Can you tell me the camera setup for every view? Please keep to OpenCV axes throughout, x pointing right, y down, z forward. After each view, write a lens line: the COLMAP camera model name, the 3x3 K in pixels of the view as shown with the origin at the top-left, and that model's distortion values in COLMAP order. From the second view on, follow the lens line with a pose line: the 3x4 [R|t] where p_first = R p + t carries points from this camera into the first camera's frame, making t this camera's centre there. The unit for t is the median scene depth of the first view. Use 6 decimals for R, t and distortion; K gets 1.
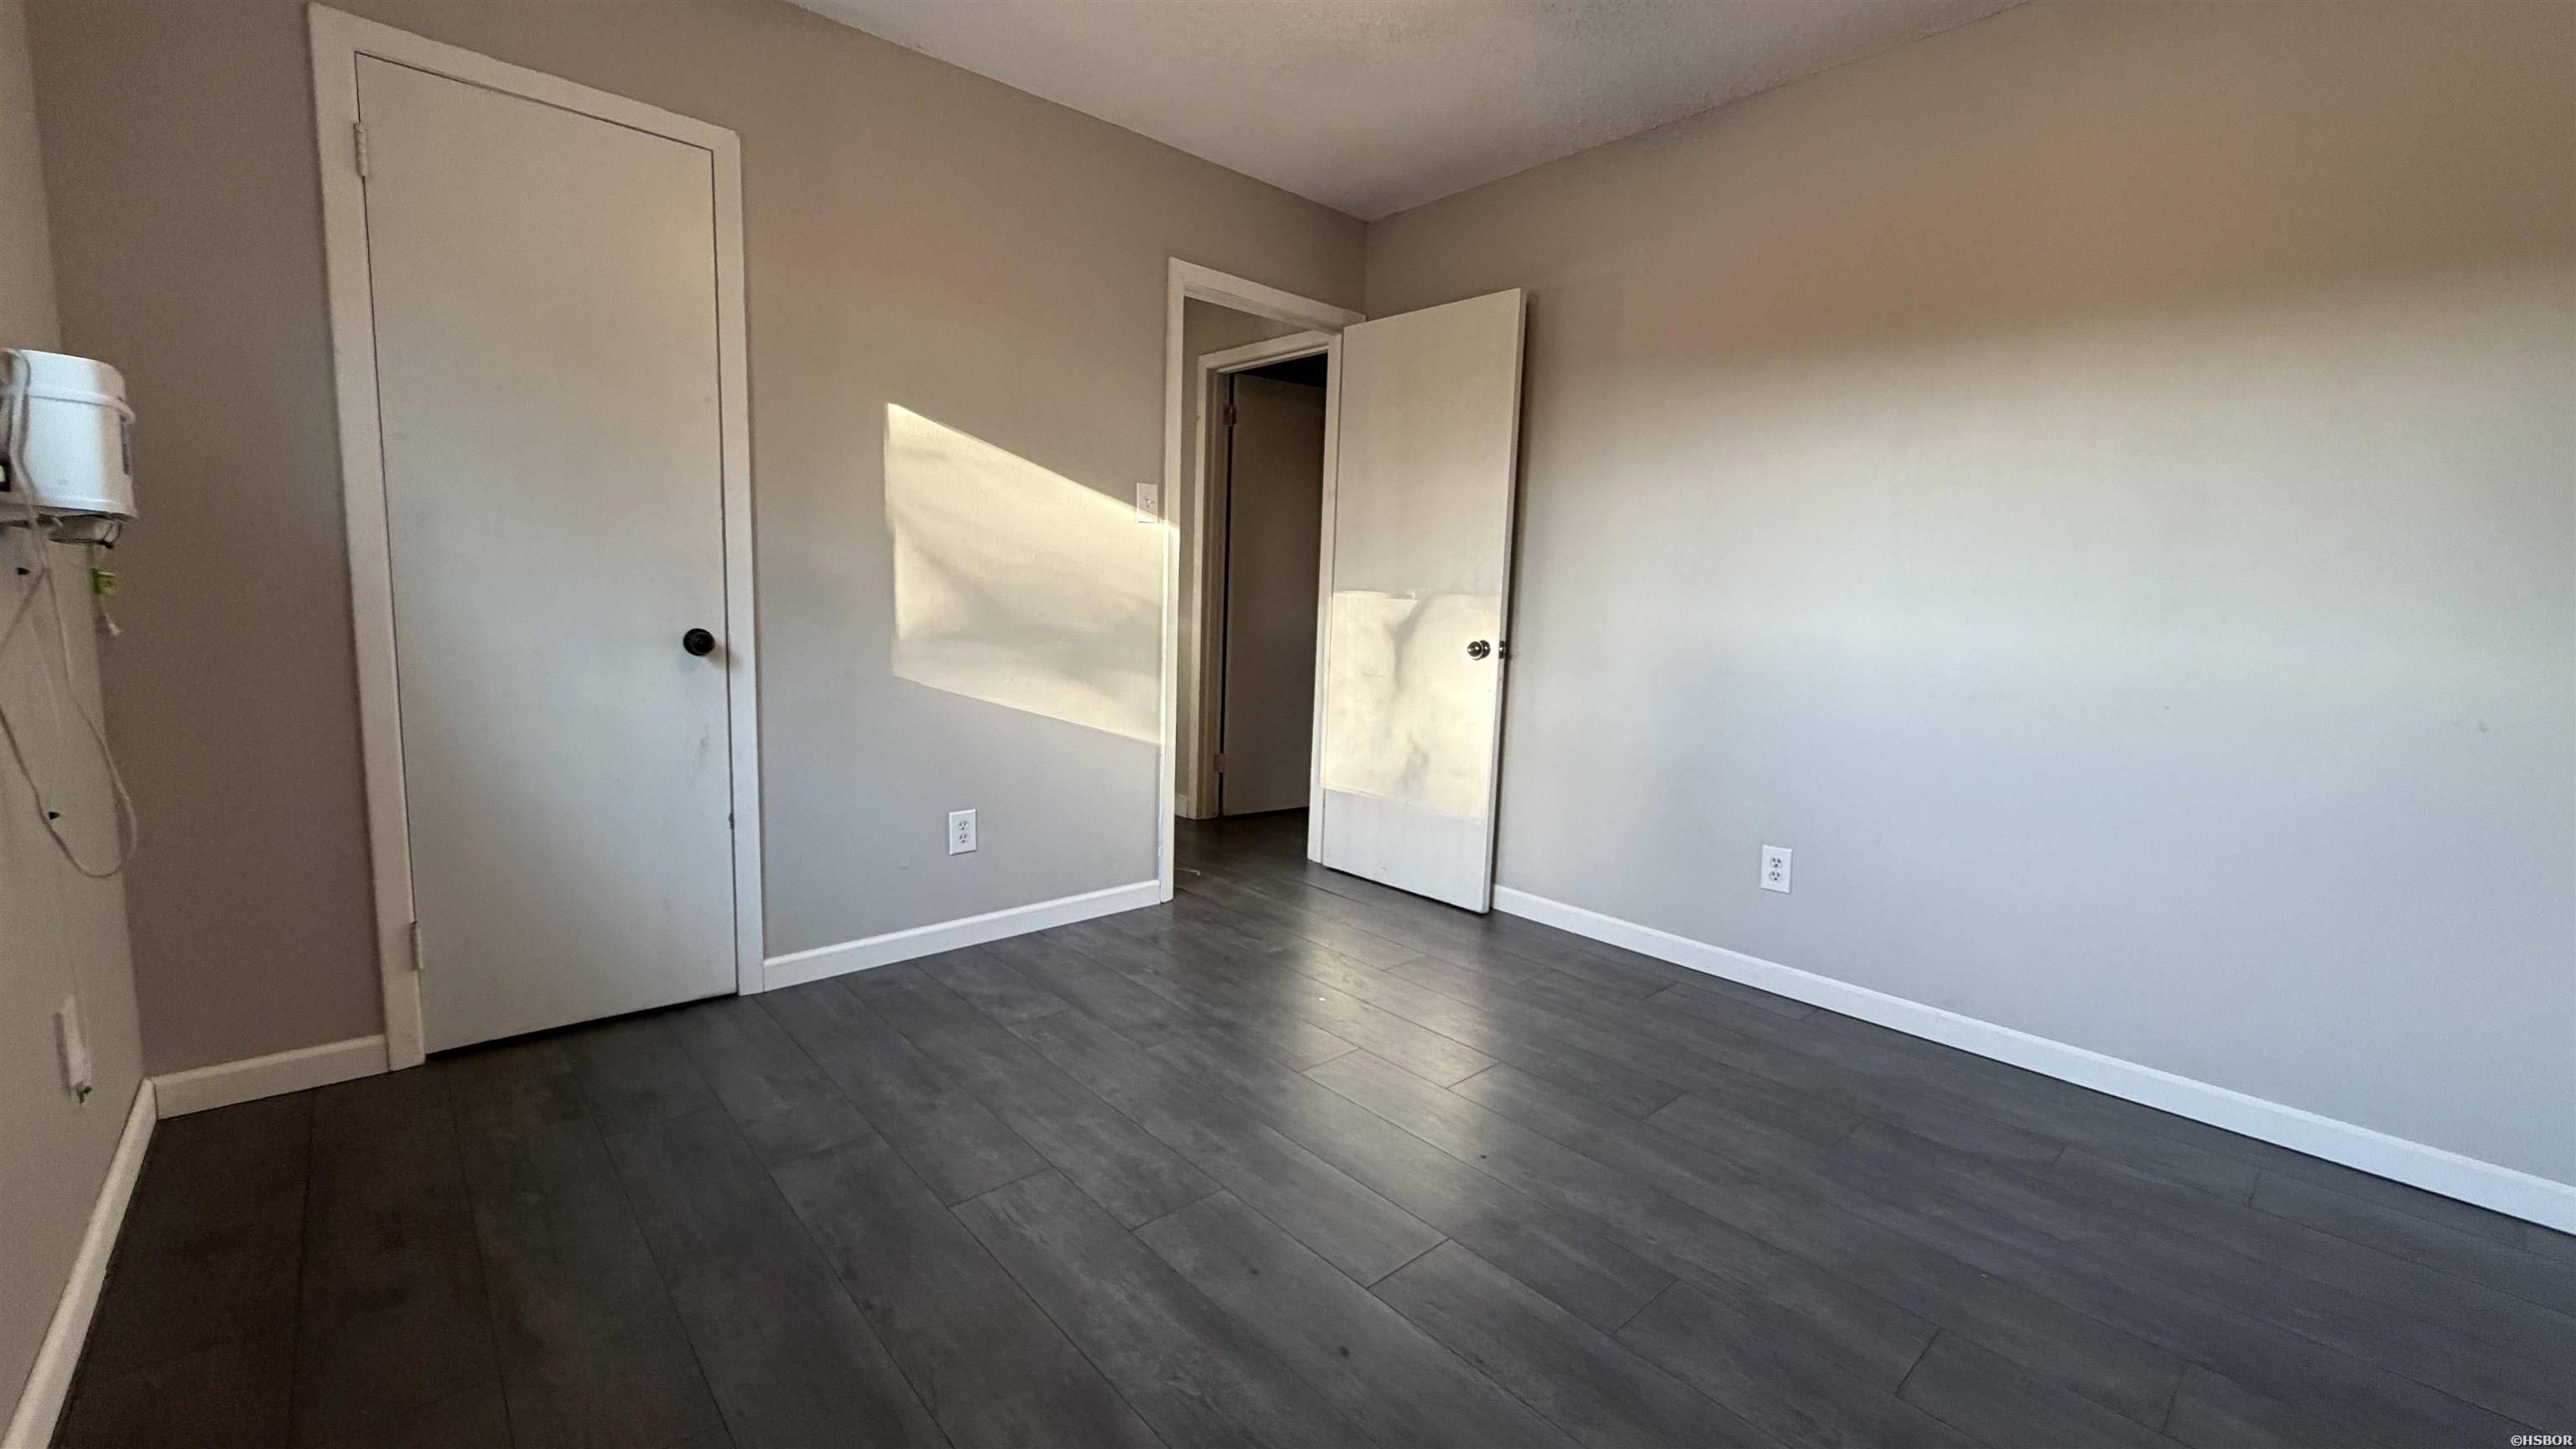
lens RADIAL K [[1011.3, 0, 1288.0], [0, 1011.3, 724.5], [0, 0, 1]] dist [0.001065, 0.000055]
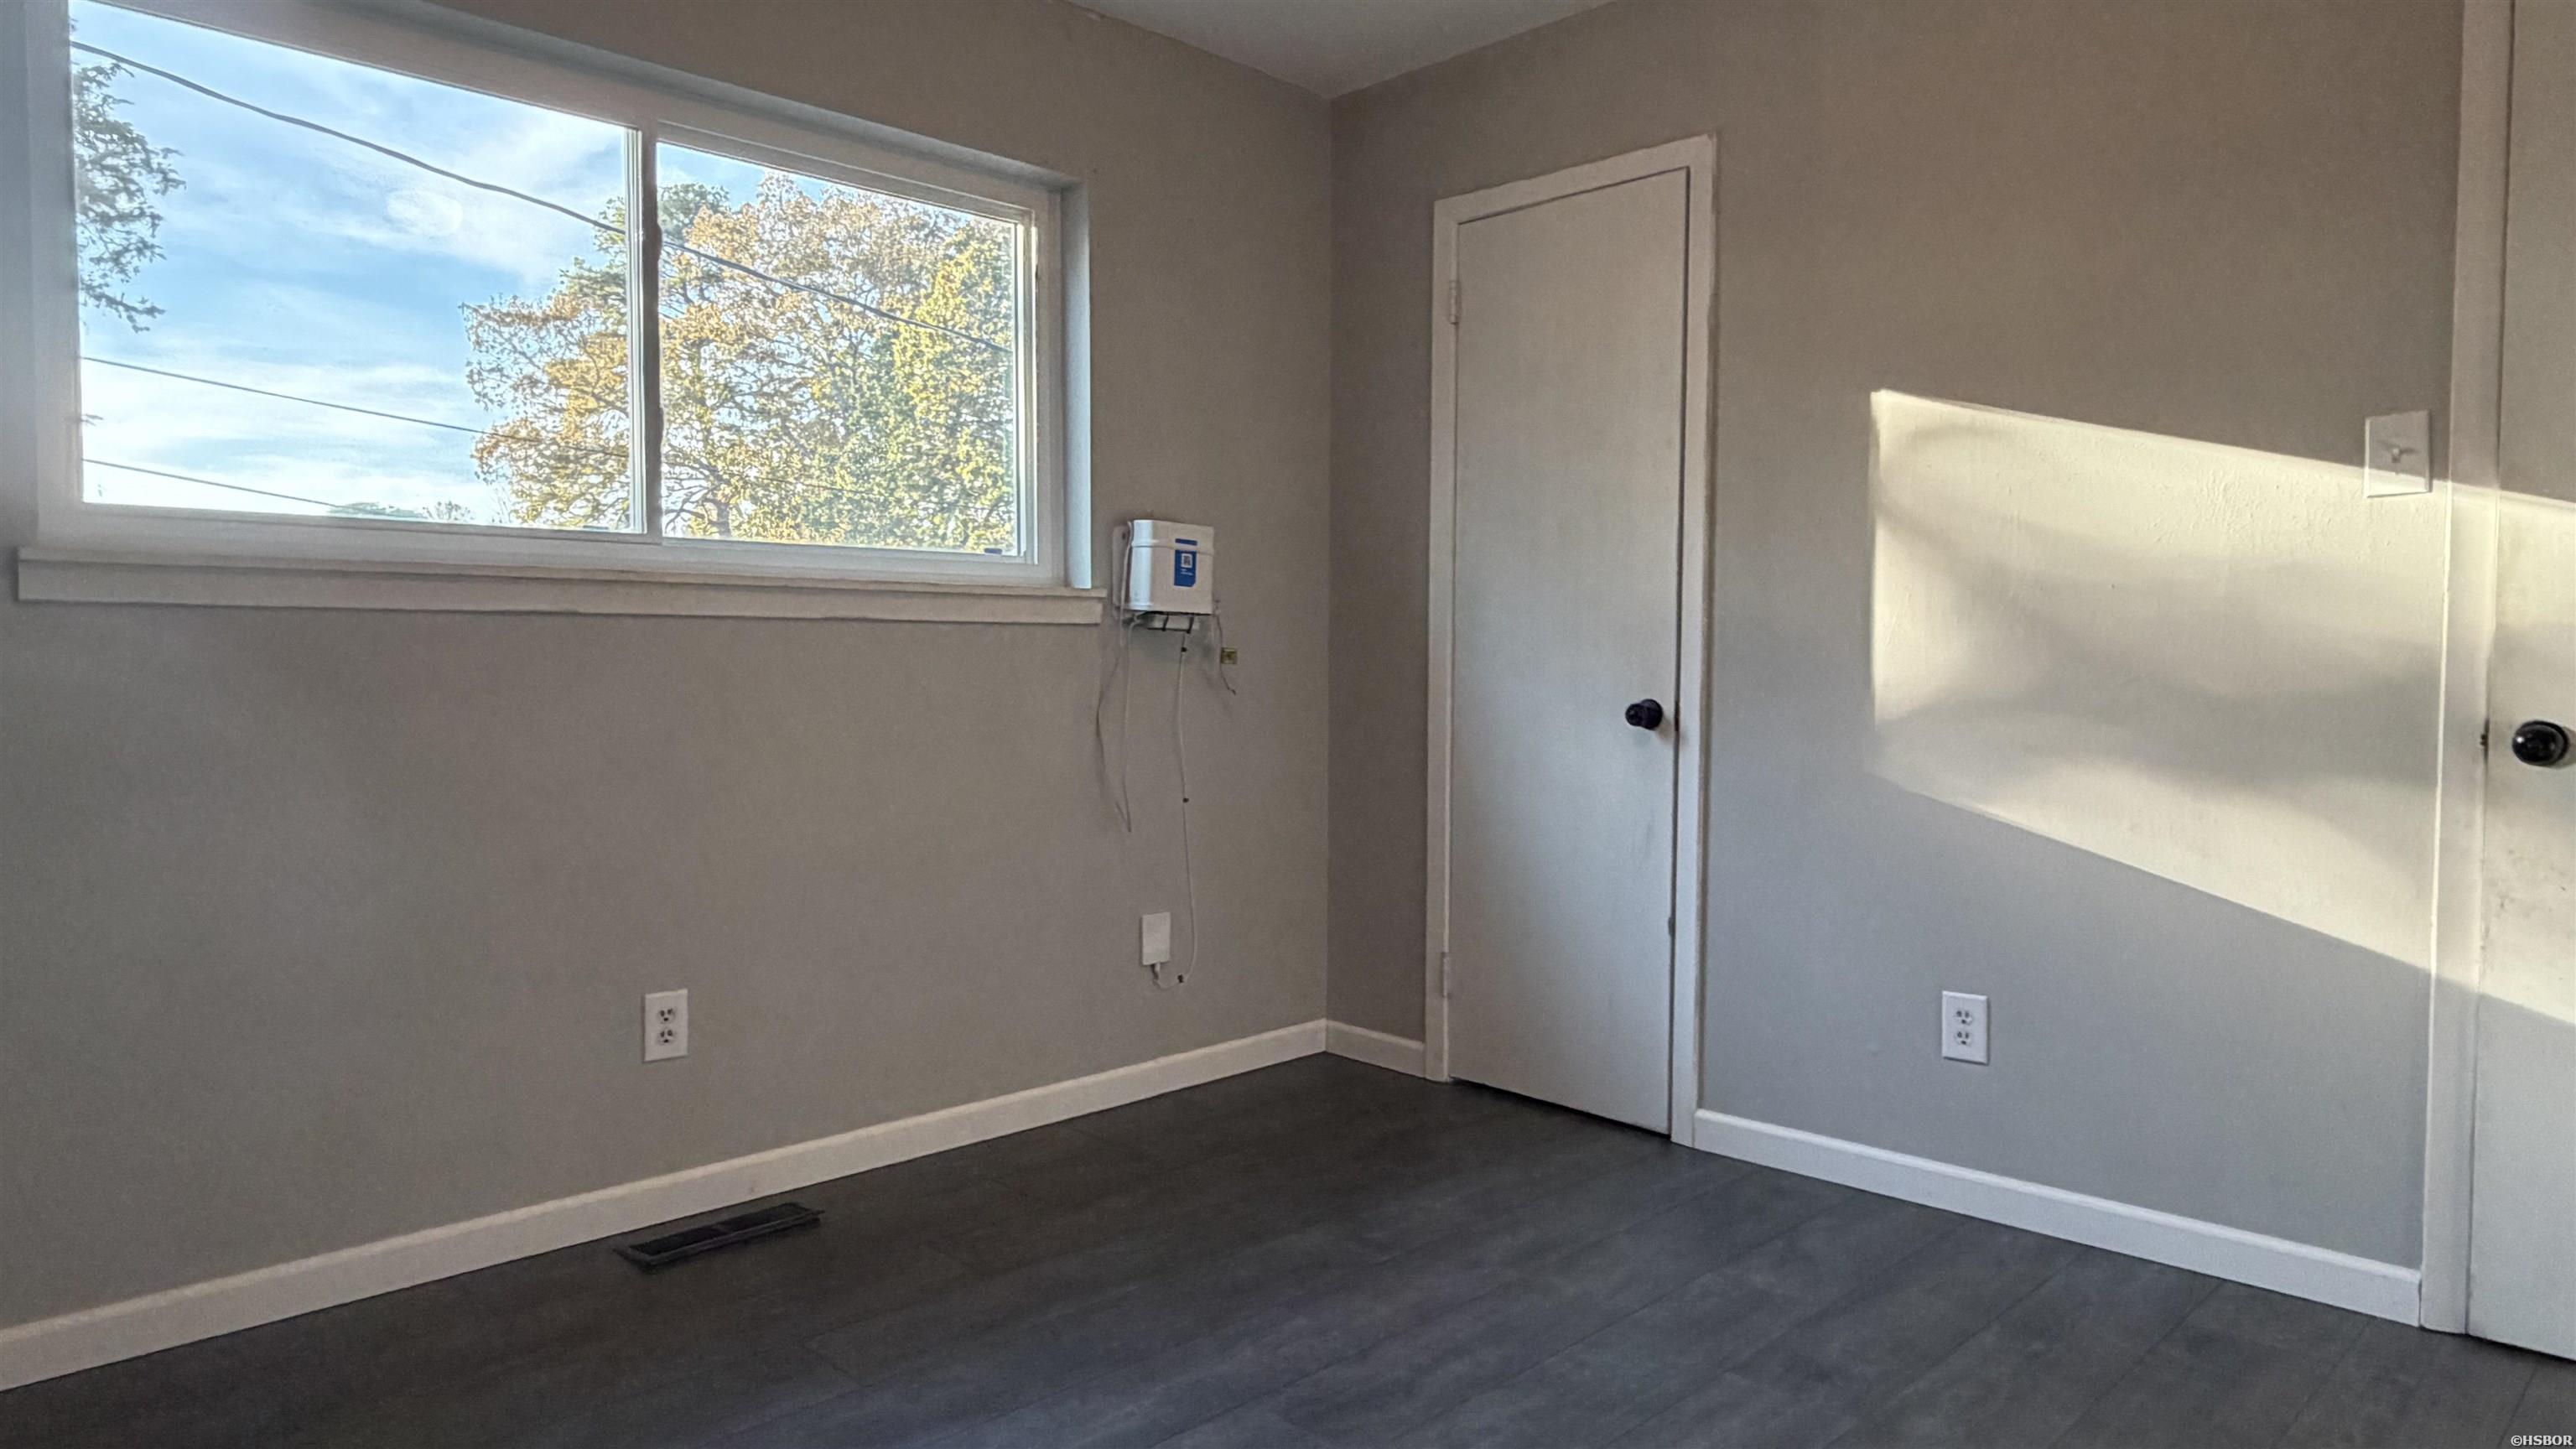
lens RADIAL K [[1577.3, 0, 1288.0], [0, 1577.3, 724.5], [0, 0, 1]] dist [-0.001526, 0.000620]
pose [[0.047817, 0.012878, -0.998773, 0.740289], [-0.127391, 0.991830, 0.006690, -0.039288], [0.990699, 0.126915, 0.049067, 0.589931]]
